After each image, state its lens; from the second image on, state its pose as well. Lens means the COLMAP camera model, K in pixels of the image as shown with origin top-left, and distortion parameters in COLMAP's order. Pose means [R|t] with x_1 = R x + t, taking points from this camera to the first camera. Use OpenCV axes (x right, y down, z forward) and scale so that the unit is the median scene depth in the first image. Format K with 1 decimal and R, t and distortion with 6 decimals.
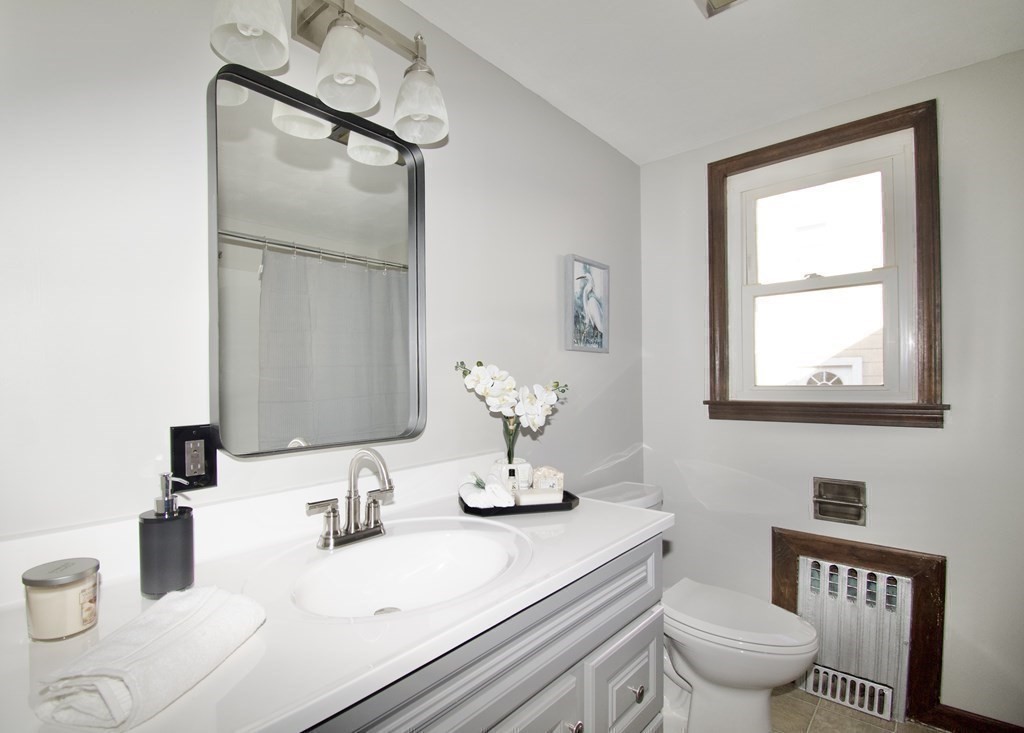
lens RADIAL K [[508.9, 0, 509.6], [0, 508.9, 378.7], [0, 0, 1]] dist [-0.004901, -0.001508]
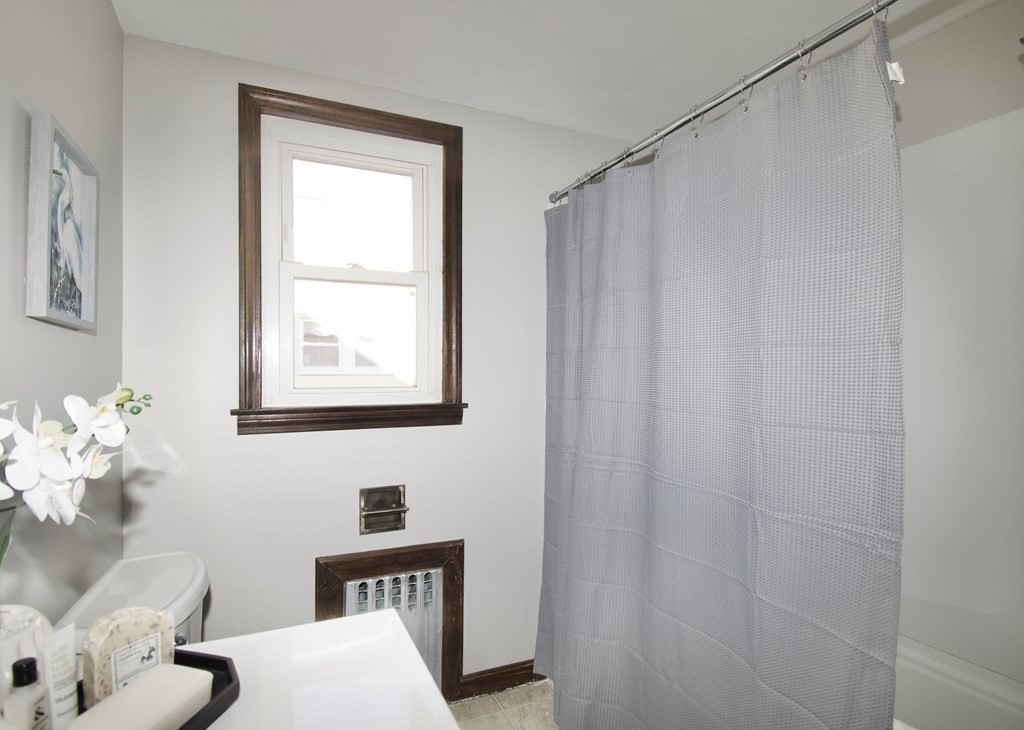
lens RADIAL K [[508.9, 0, 509.6], [0, 508.9, 377.2], [0, 0, 1]] dist [-0.004901, -0.001508]
pose [[0.444265, 0.007208, 0.895866, -0.095659], [-0.005915, 0.999969, -0.005112, -0.001588], [-0.895876, -0.003028, 0.444294, 0.377297]]
